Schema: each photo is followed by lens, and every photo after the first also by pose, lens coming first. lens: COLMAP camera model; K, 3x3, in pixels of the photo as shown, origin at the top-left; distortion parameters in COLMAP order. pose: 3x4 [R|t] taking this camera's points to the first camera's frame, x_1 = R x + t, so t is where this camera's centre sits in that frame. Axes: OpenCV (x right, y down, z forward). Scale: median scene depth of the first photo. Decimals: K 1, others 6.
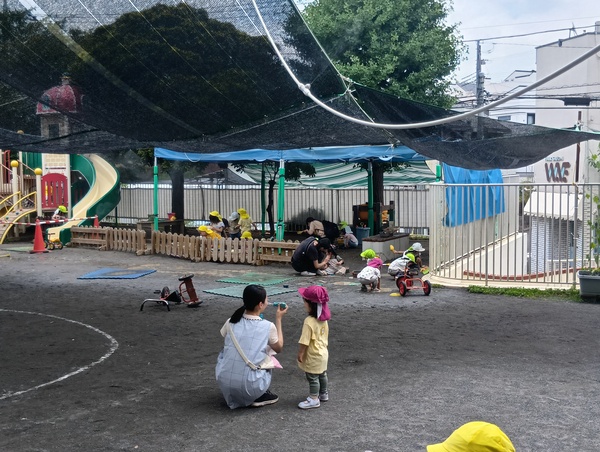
lens RADIAL K [[743.4, 0, 302.1], [0, 743.4, 218.9], [0, 0, 1]] dist [0.132840, -0.327258]
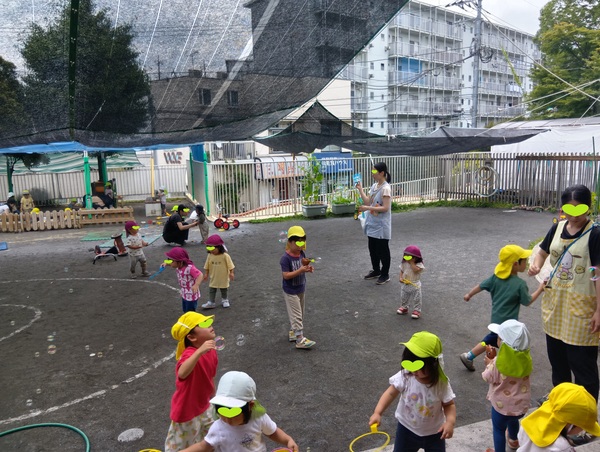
lens RADIAL K [[451.2, 0, 300.0], [0, 451.2, 226.0], [0, 0, 1]] dist [0.059340, -0.129090]
pose [[0.704817, -0.127650, 0.697810, -0.337736], [0.067853, 0.991298, 0.112803, -0.008910], [-0.706137, -0.032156, 0.707345, 0.103008]]
